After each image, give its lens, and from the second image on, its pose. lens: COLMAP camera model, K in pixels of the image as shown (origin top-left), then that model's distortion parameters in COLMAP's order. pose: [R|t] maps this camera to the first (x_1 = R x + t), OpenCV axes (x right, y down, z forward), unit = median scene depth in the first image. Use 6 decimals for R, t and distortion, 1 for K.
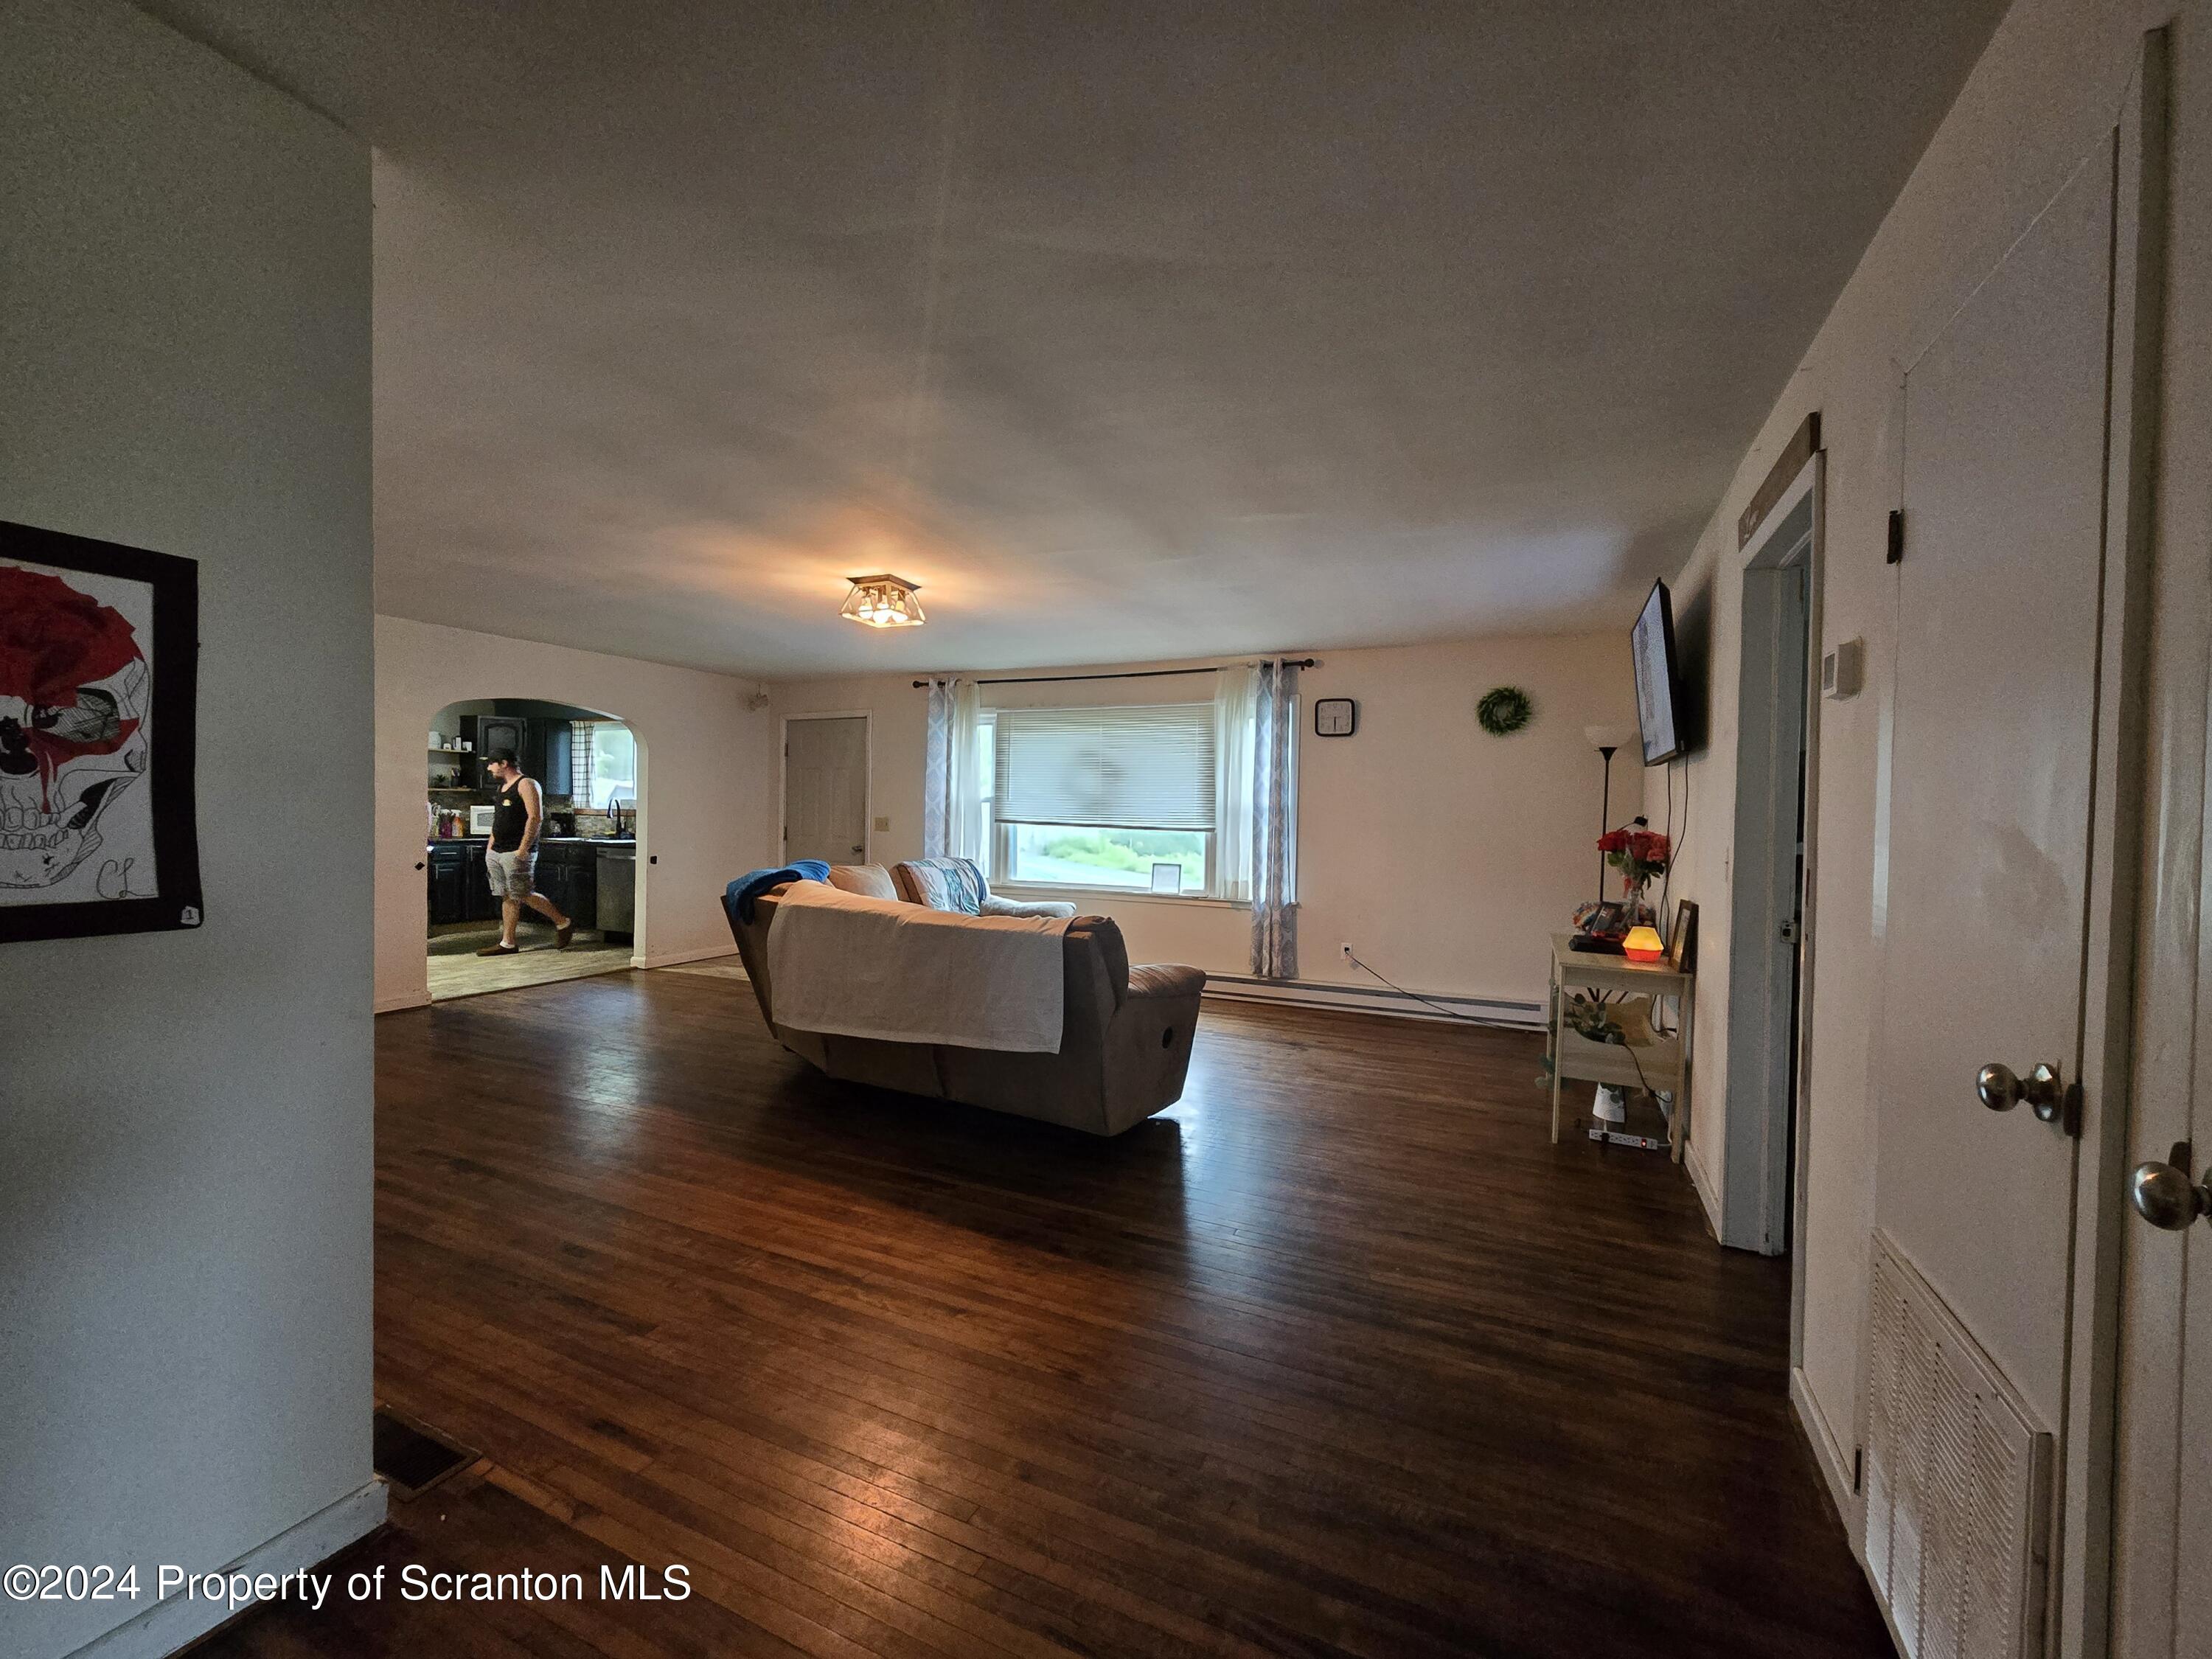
lens RADIAL K [[903.1, 0, 1106.0], [0, 903.1, 829.5], [0, 0, 1]] dist [0.000359, 0.000550]
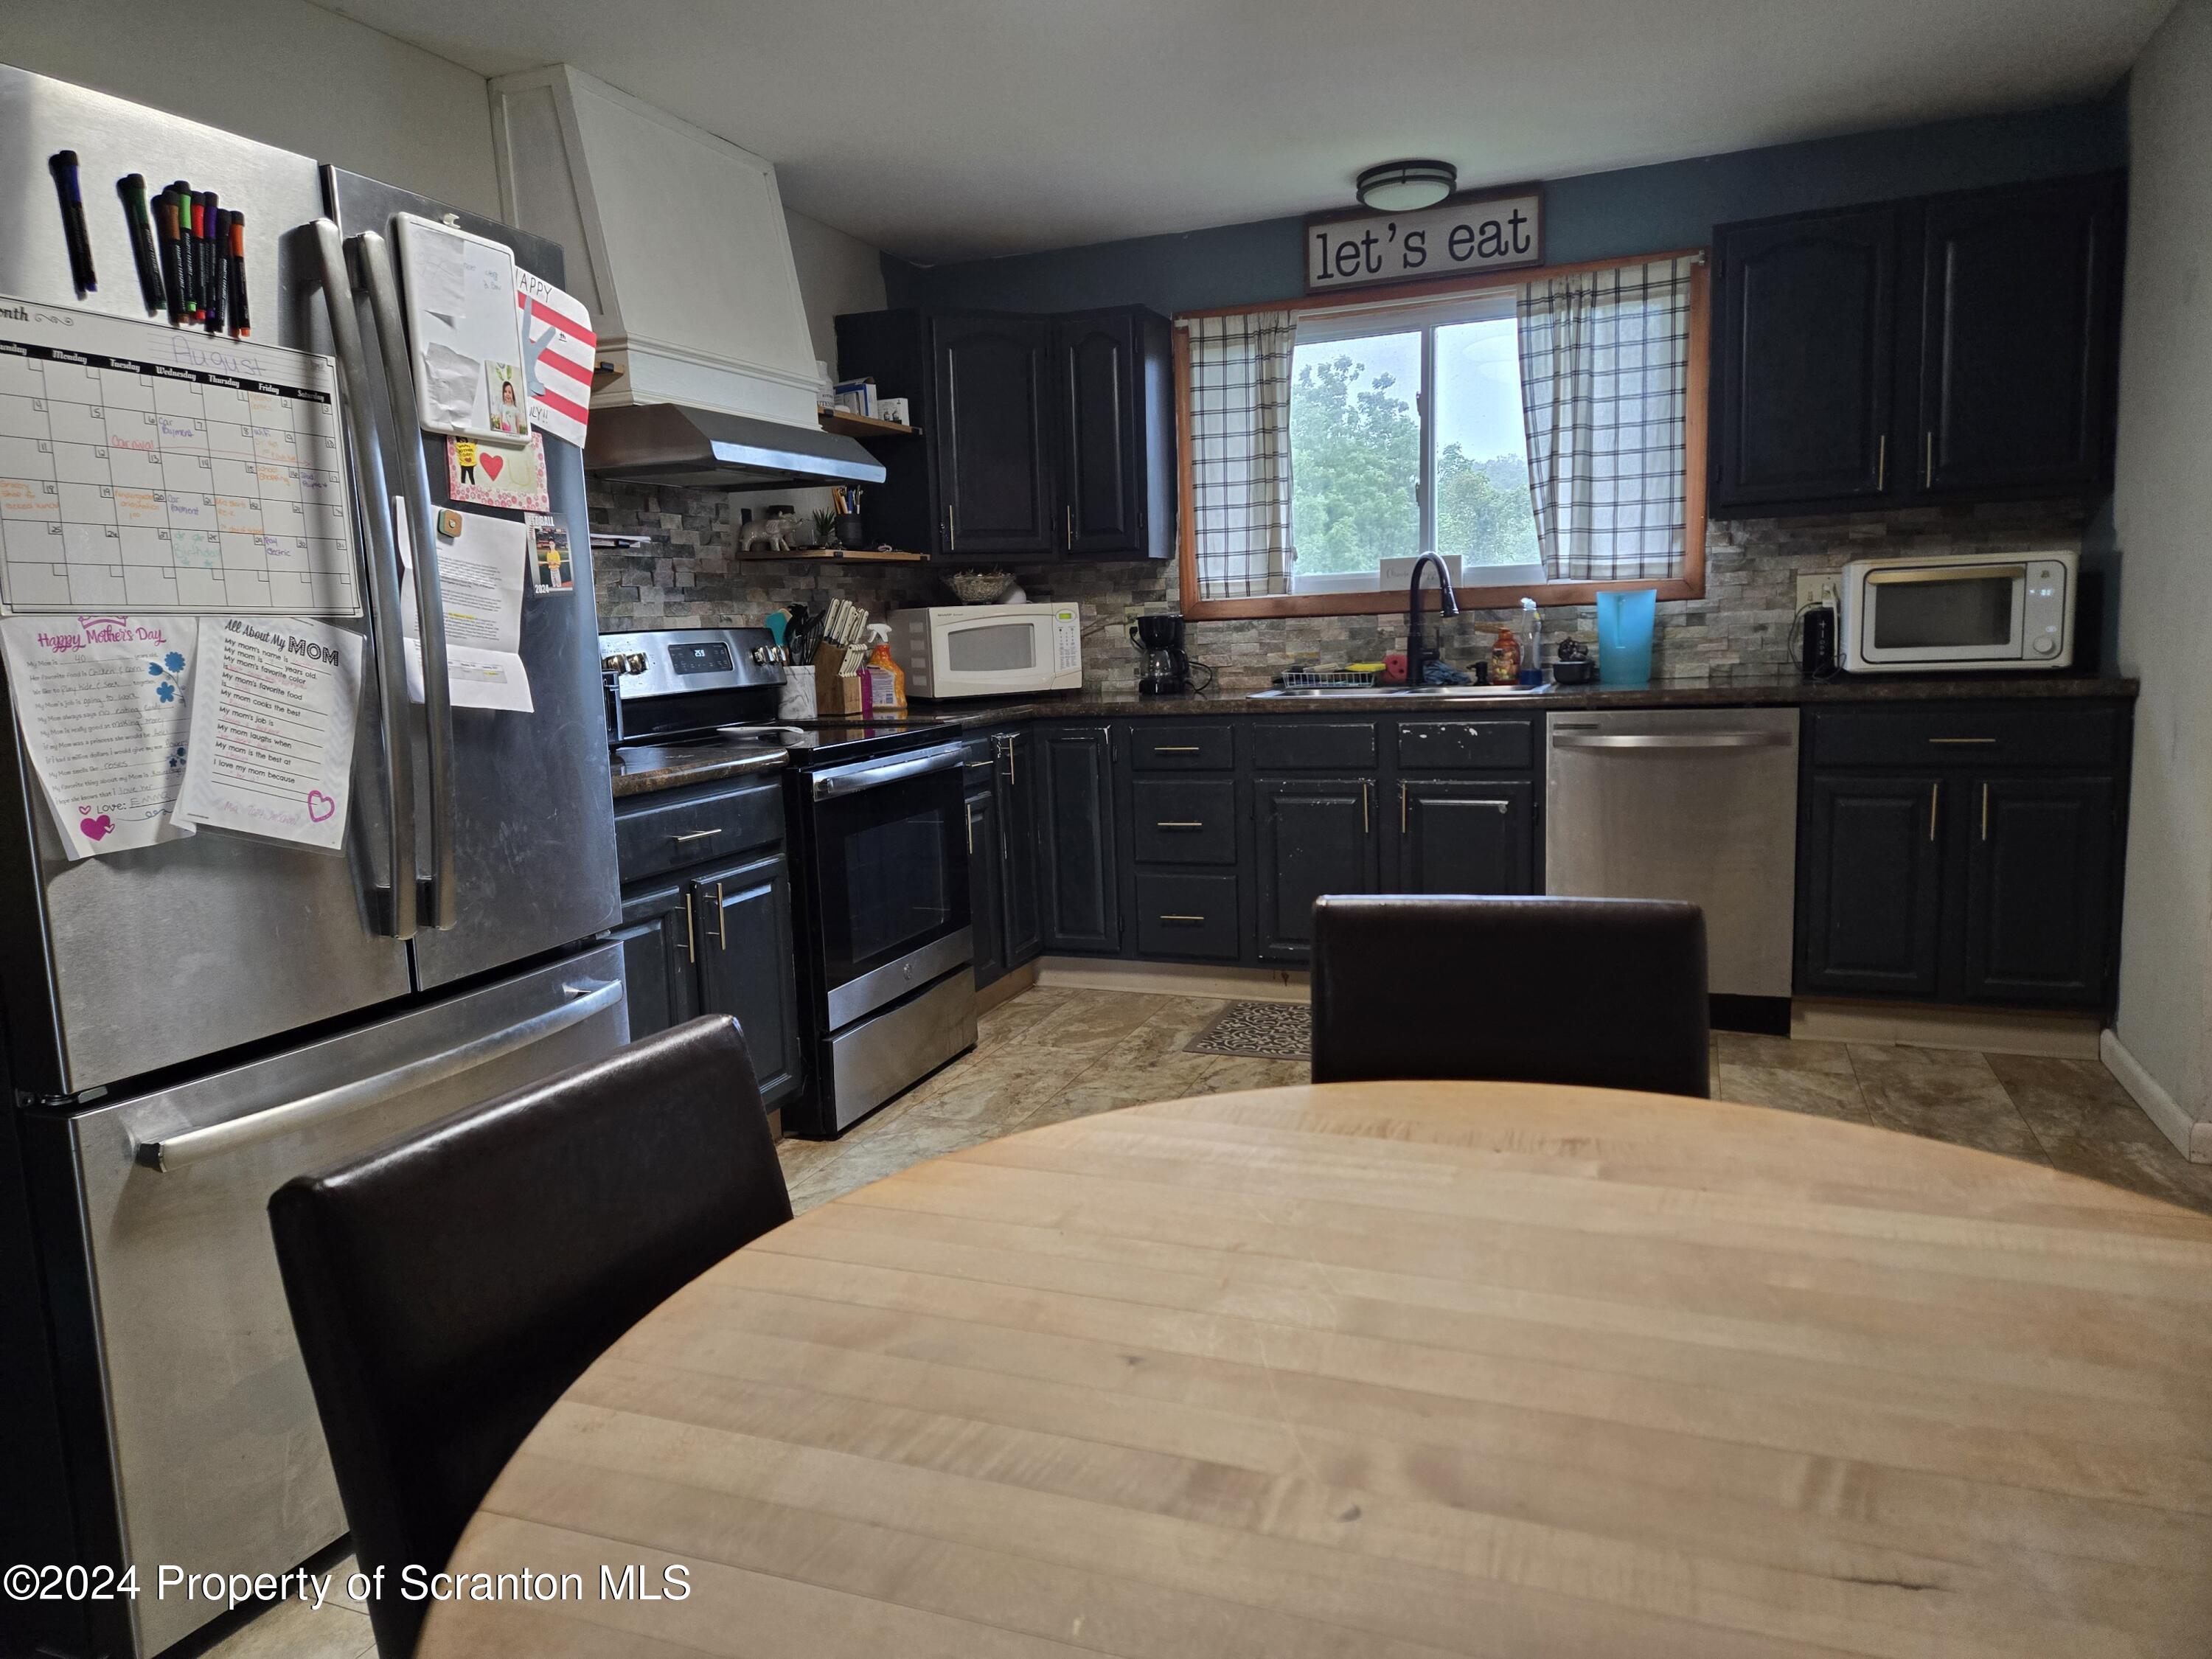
lens RADIAL K [[1465.9, 0, 1106.0], [0, 1465.9, 829.5], [0, 0, 1]] dist [0.091422, -0.000579]
pose [[0.994994, -0.068467, 0.072801, -0.675154], [0.059284, 0.990811, 0.121571, -0.007982], [-0.080455, -0.116647, 0.989909, 0.472759]]
